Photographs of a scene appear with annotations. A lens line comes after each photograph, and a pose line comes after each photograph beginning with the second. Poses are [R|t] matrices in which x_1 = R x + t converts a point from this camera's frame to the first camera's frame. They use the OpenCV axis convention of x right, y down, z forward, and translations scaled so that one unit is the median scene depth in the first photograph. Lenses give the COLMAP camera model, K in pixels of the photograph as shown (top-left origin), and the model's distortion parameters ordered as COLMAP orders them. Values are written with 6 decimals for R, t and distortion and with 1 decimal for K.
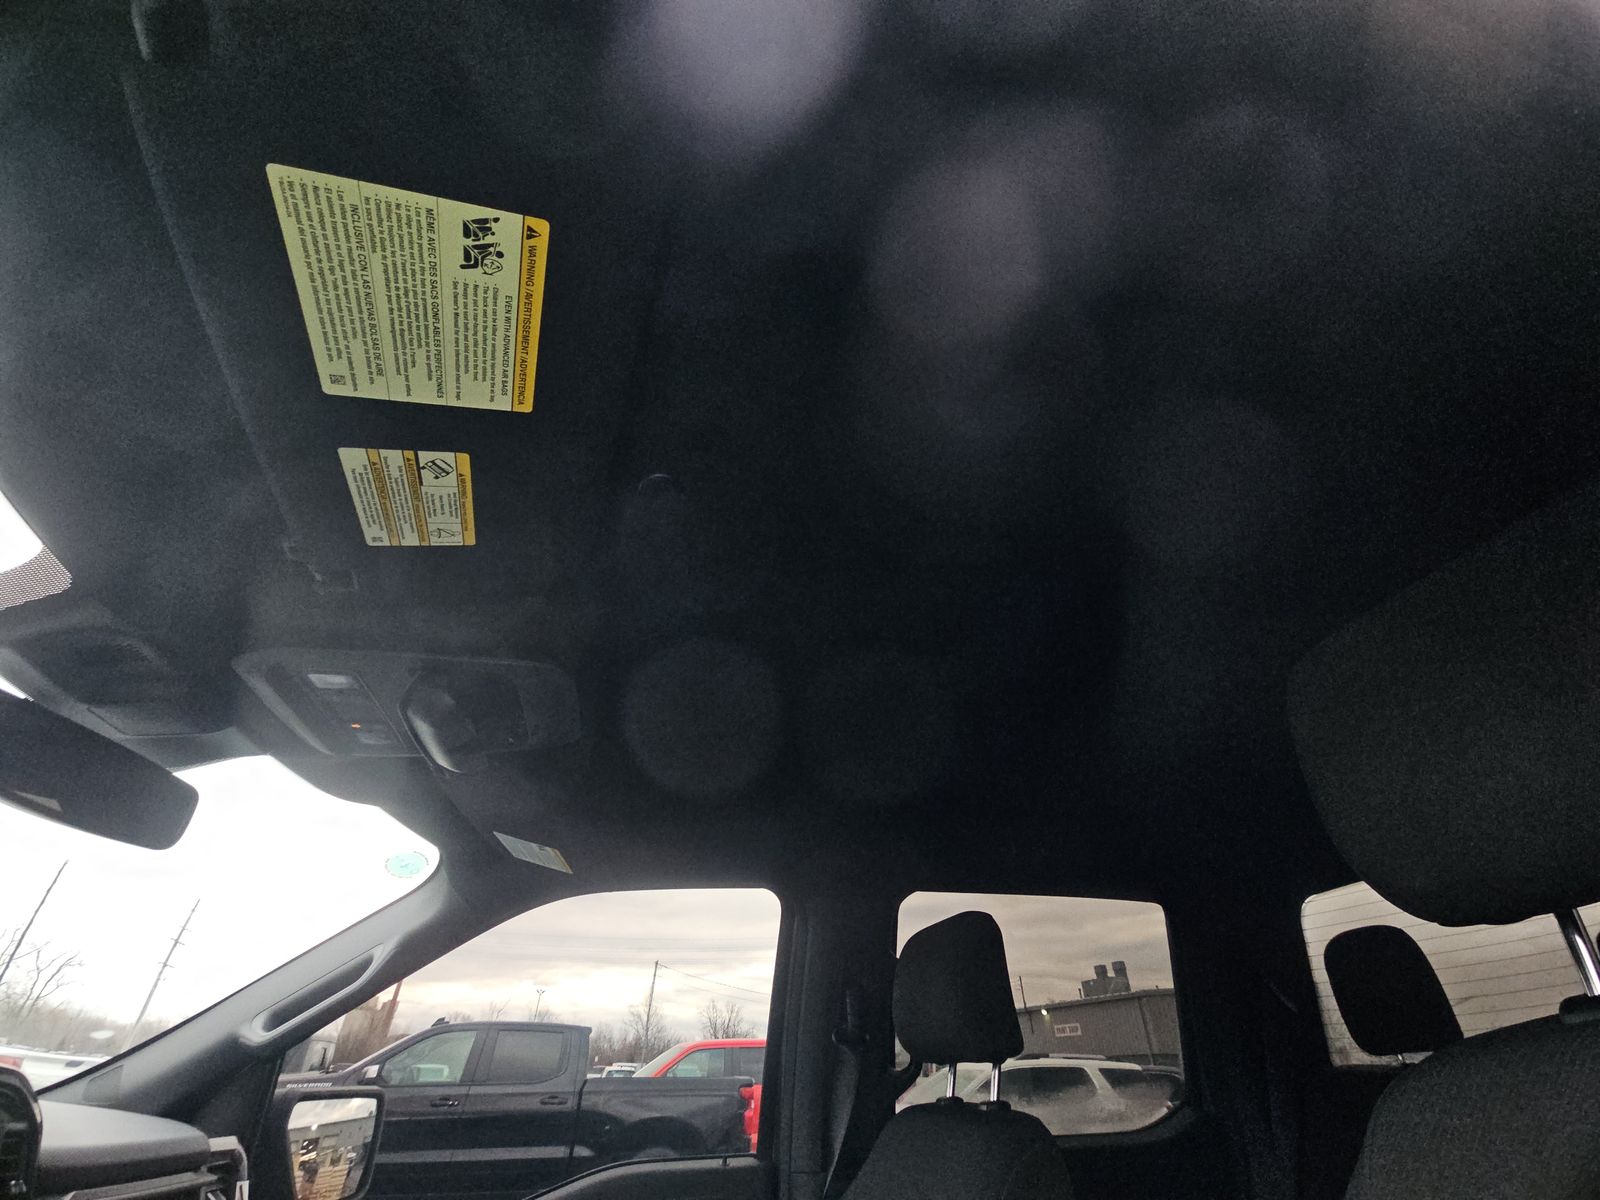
lens RADIAL K [[641.8, 0, 792.8], [0, 641.8, 605.6], [0, 0, 1]] dist [0.010582, -0.000111]
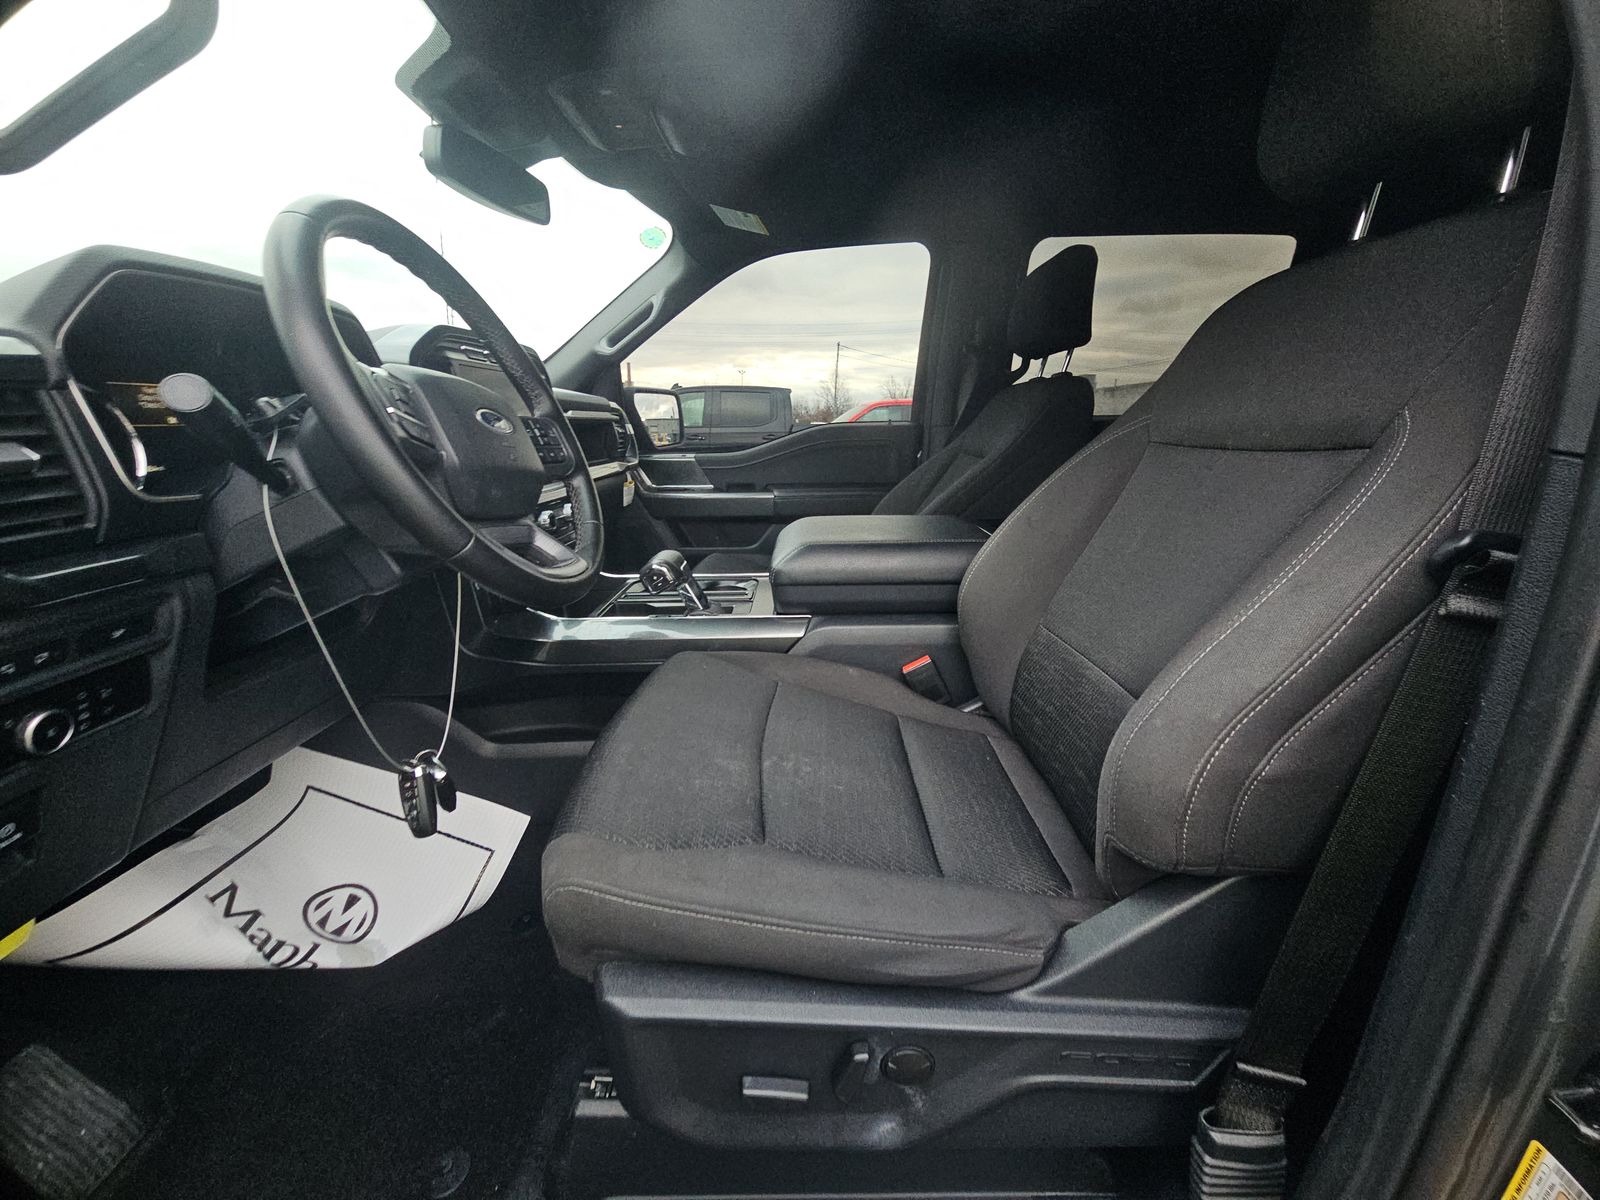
lens RADIAL K [[641.8, 0, 792.8], [0, 641.8, 605.6], [0, 0, 1]] dist [0.010582, -0.000111]
pose [[0.968830, 0.065188, -0.238997, 0.082936], [0.145192, 0.632269, 0.761022, -0.115169], [0.200720, -0.772001, 0.603096, -0.403427]]
